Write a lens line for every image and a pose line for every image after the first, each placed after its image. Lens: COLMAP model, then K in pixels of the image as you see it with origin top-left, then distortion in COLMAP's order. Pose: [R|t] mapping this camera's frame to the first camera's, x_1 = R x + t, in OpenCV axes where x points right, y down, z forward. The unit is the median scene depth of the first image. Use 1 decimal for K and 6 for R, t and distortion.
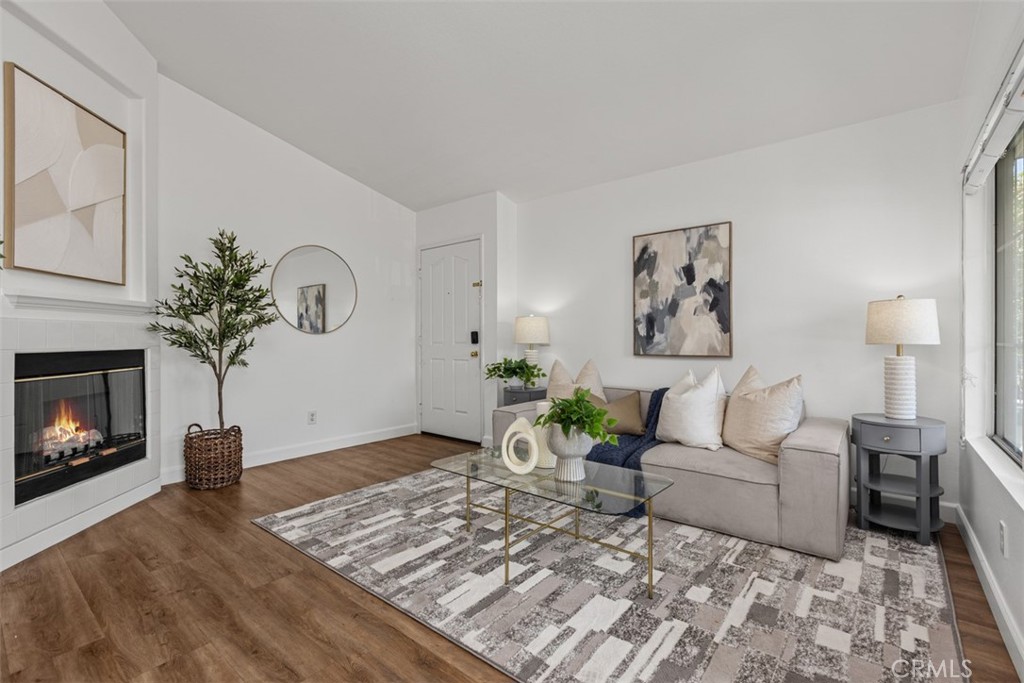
lens RADIAL K [[457.5, 0, 512.0], [0, 457.5, 341.5], [0, 0, 1]] dist [0.000713, -0.000011]
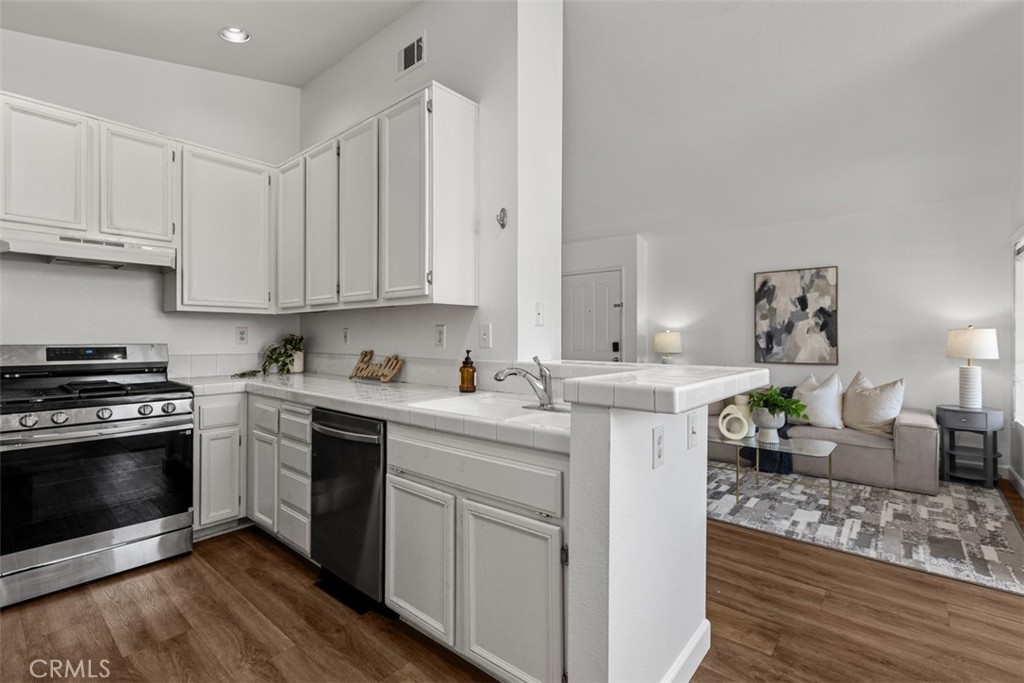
lens RADIAL K [[462.2, 0, 512.0], [0, 462.2, 341.5], [0, 0, 1]] dist [-0.000146, -0.000420]
pose [[0.999768, 0.002736, -0.021362, -0.603809], [-0.002669, 0.999991, 0.003157, -0.048182], [0.021370, -0.003099, 0.999767, -0.527442]]
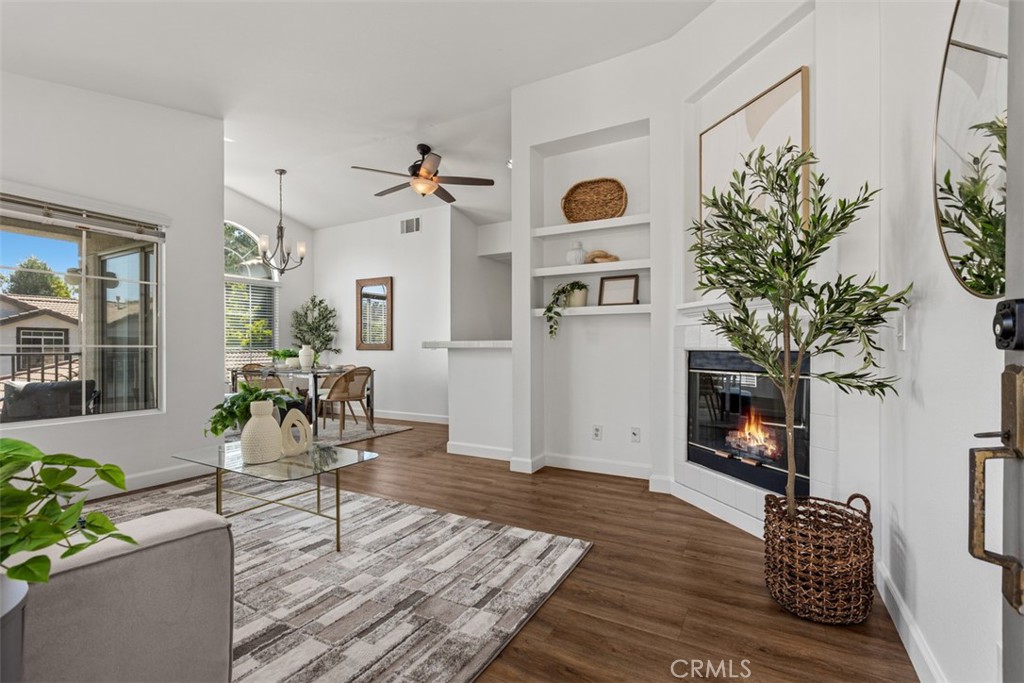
lens RADIAL K [[457.5, 0, 512.0], [0, 457.5, 341.5], [0, 0, 1]] dist [0.000713, -0.000011]
pose [[-0.985090, -0.001460, -0.172032, -0.263835], [-0.000407, 0.999981, -0.006156, 0.007922], [0.172037, -0.005994, -0.985072, 1.850038]]
